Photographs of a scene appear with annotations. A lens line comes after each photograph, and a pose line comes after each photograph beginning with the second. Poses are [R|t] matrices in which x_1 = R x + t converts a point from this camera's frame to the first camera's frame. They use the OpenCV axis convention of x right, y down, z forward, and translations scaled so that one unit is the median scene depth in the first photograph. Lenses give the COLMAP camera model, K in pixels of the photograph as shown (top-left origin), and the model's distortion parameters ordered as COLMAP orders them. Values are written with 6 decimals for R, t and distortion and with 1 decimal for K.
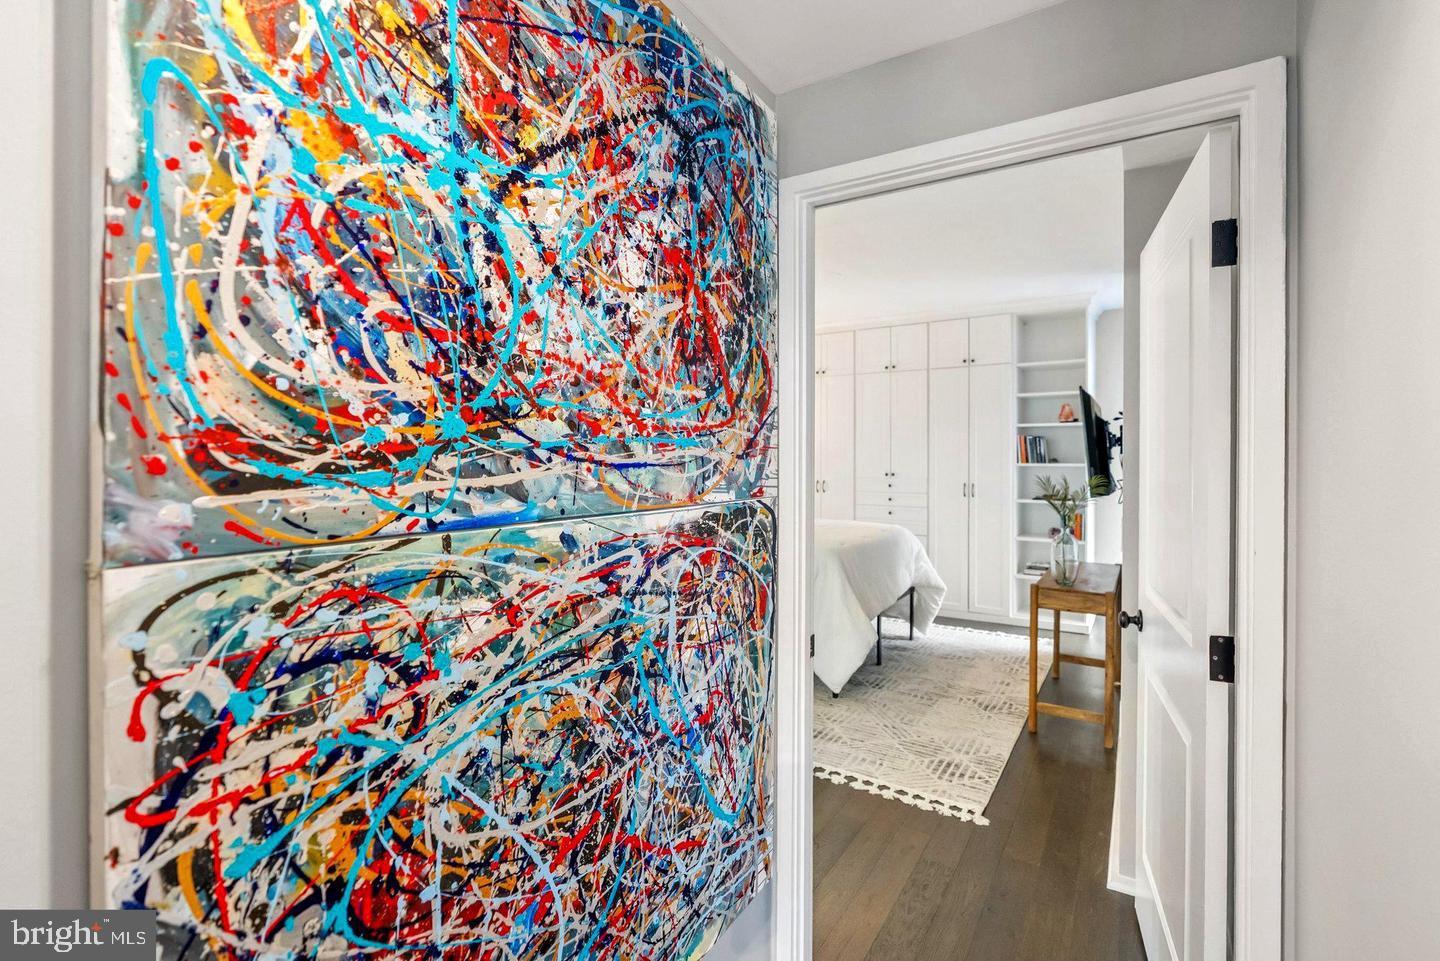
lens RADIAL K [[659.0, 0, 708.3], [0, 659.0, 457.8], [0, 0, 1]] dist [-0.002059, 0.001156]
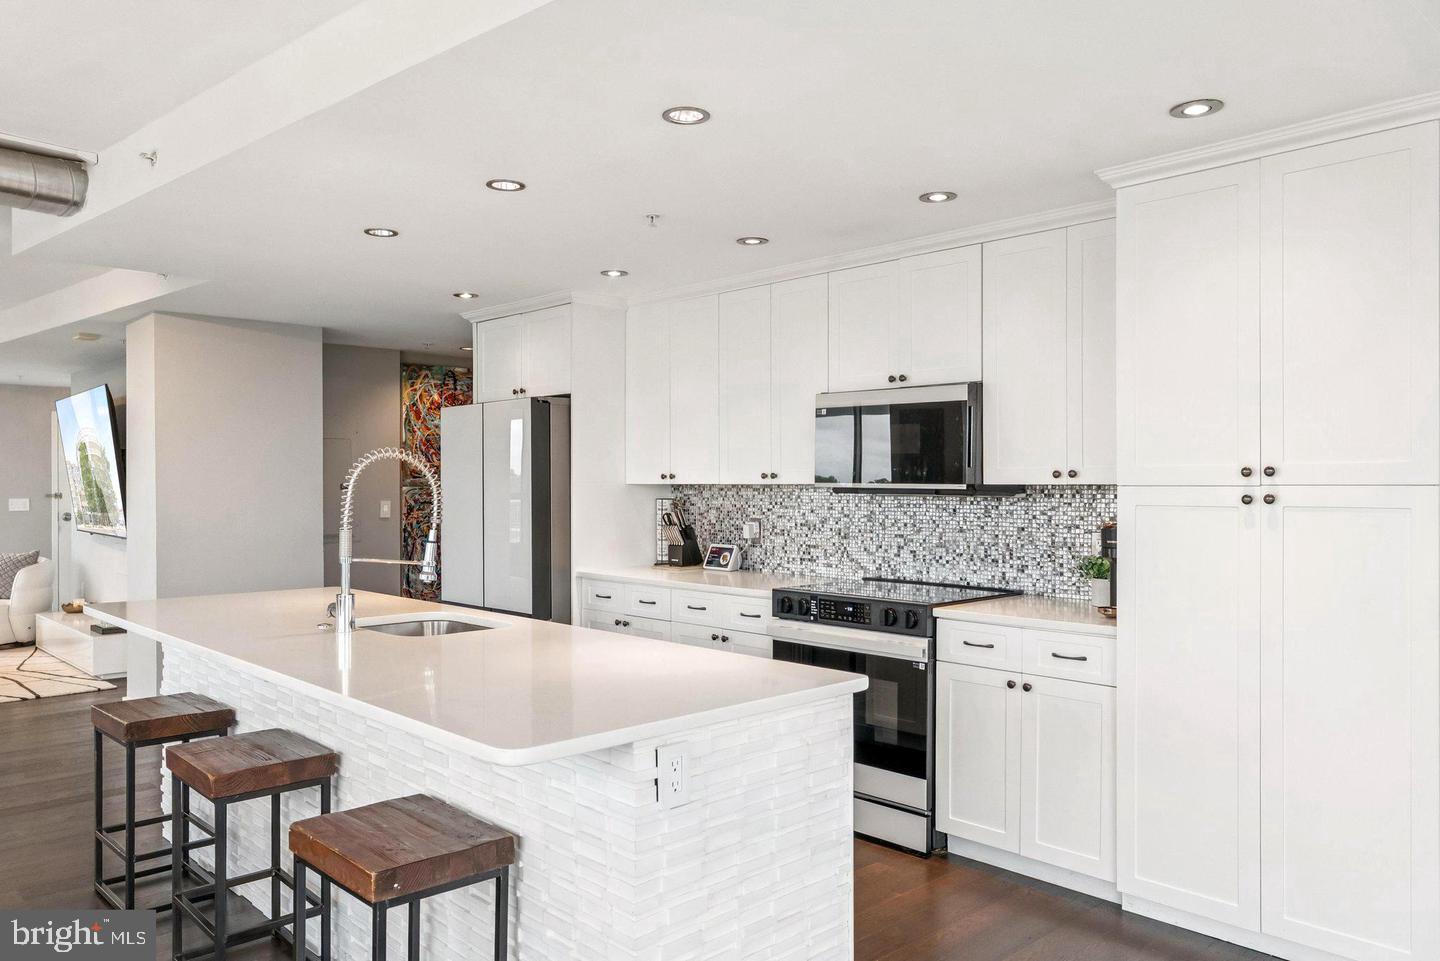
lens RADIAL K [[1022.0, 0, 684.0], [0, 1022.0, 485.1], [0, 0, 1]] dist [0.003401, 0.004973]
pose [[0.969114, -0.001367, -0.246610, 4.734312], [0.001980, 0.999996, 0.002239, 0.099089], [0.246606, -0.002658, 0.969112, -8.786251]]
